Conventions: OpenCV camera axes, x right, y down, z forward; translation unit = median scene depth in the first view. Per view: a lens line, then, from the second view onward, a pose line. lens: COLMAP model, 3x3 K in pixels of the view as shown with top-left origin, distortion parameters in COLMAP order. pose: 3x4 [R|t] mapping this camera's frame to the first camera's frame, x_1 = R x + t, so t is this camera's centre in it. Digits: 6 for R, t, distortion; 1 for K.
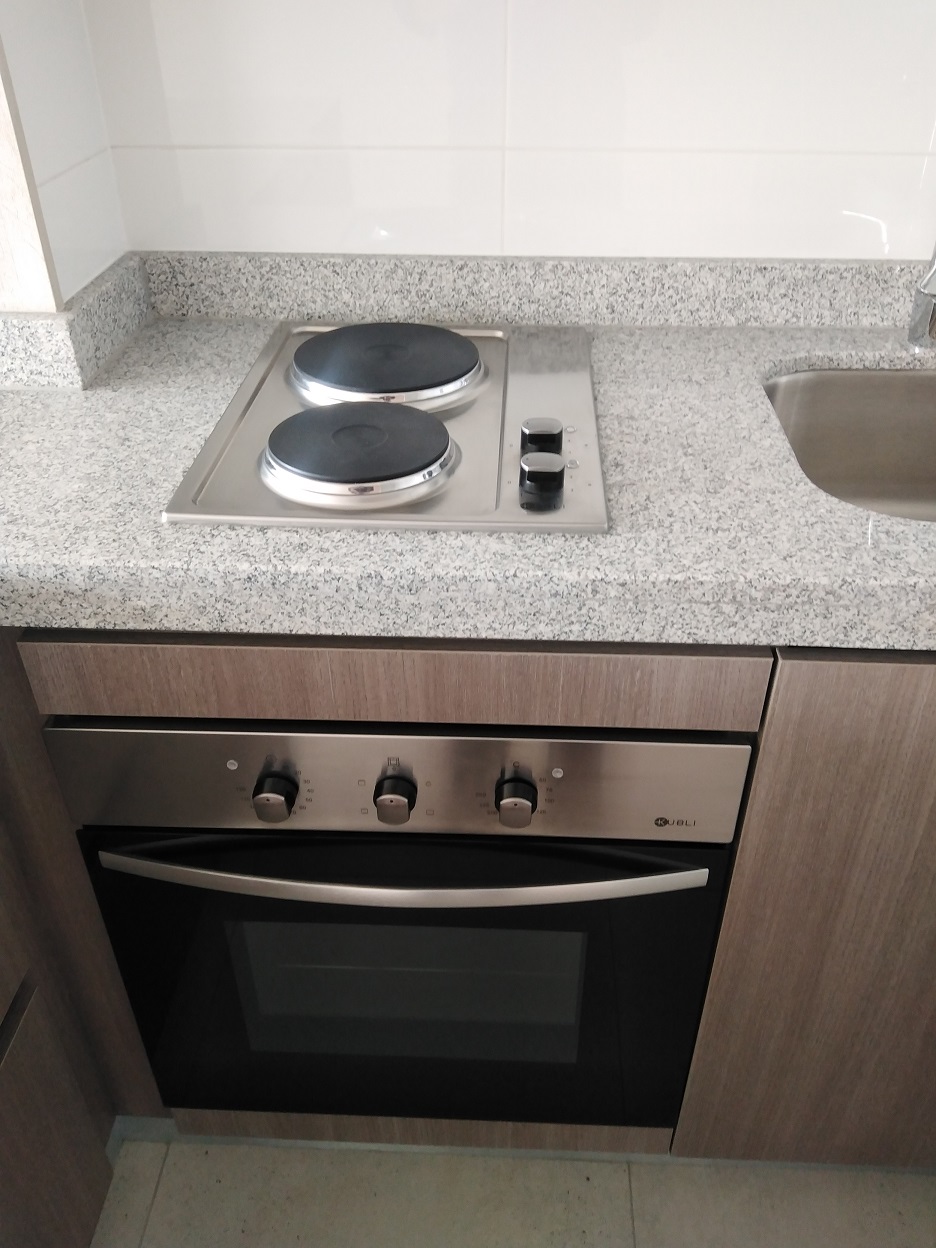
lens RADIAL K [[981.4, 0, 469.2], [0, 981.4, 639.7], [0, 0, 1]] dist [0.118898, -0.208518]
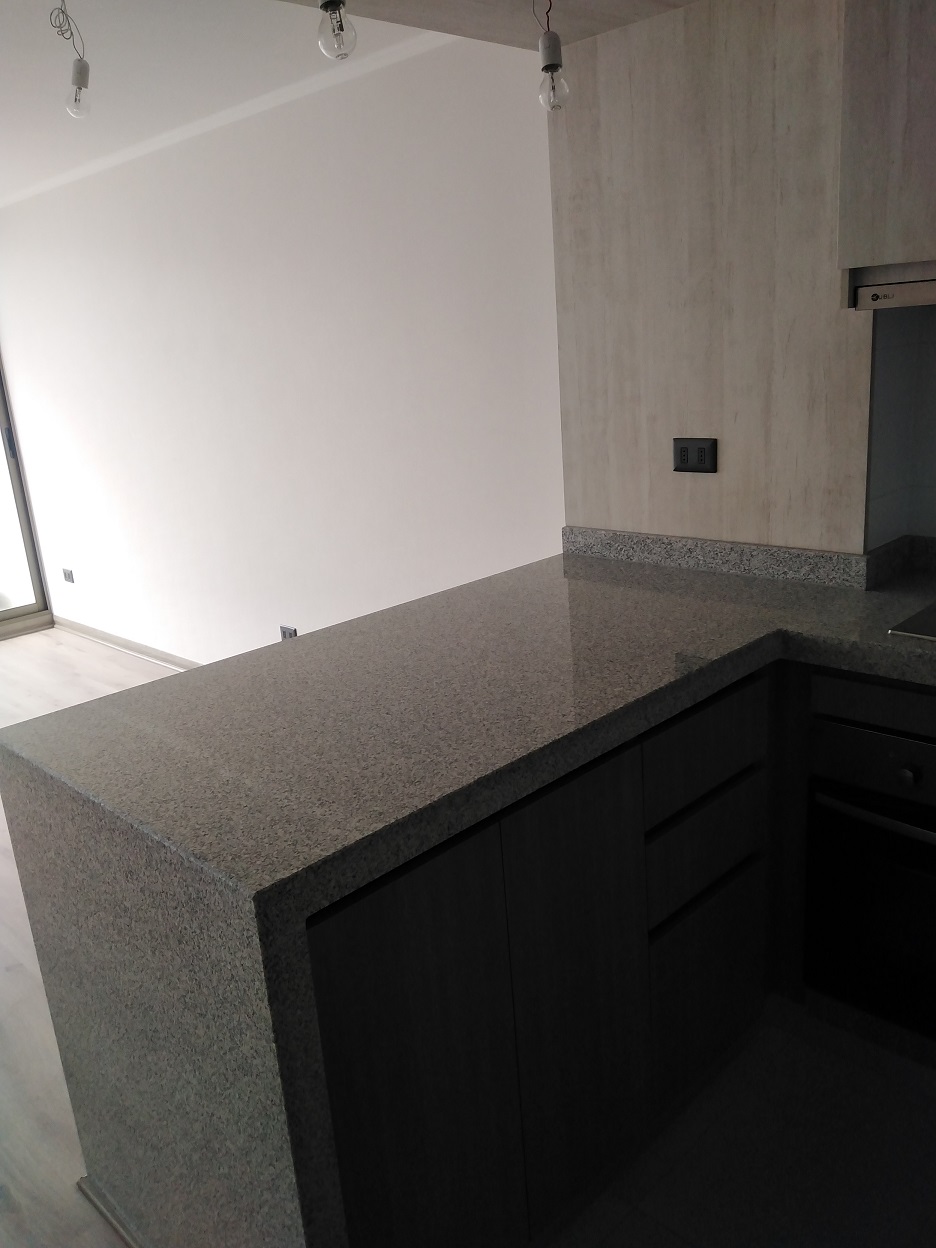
lens RADIAL K [[981.4, 0, 469.2], [0, 981.4, 639.7], [0, 0, 1]] dist [0.118898, -0.208518]
pose [[0.741685, 0.143929, -0.655125, 0.401170], [-0.329295, 0.929035, -0.168698, 0.498316], [0.584353, 0.340850, 0.736446, -1.045784]]
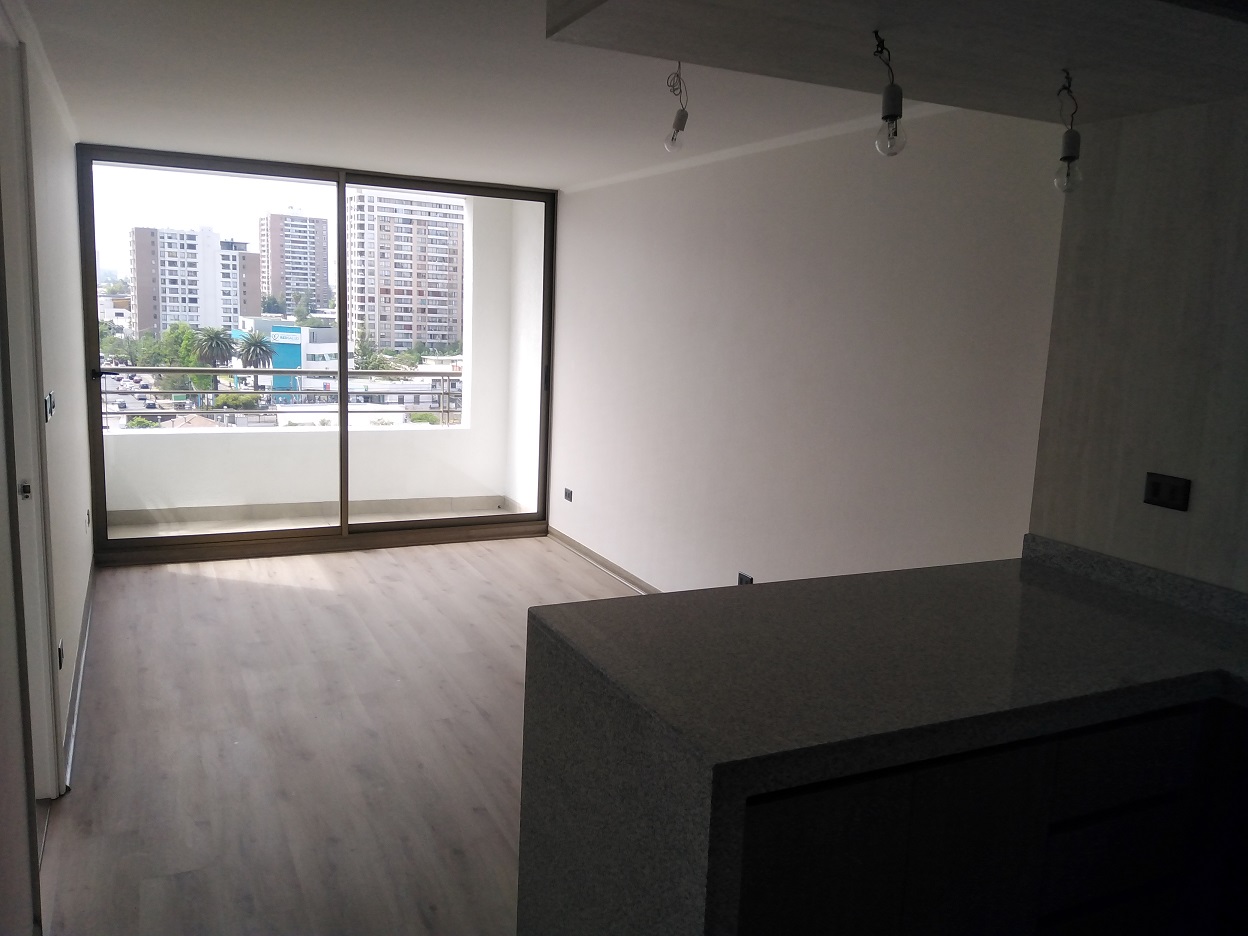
lens RADIAL K [[981.4, 0, 621.5], [0, 981.4, 463.3], [0, 0, 1]] dist [0.118898, -0.208518]
pose [[0.482073, 0.157601, -0.861839, 0.682629], [-0.544902, 0.824224, -0.154070, 0.590130], [0.686067, 0.543891, 0.483213, -1.336054]]
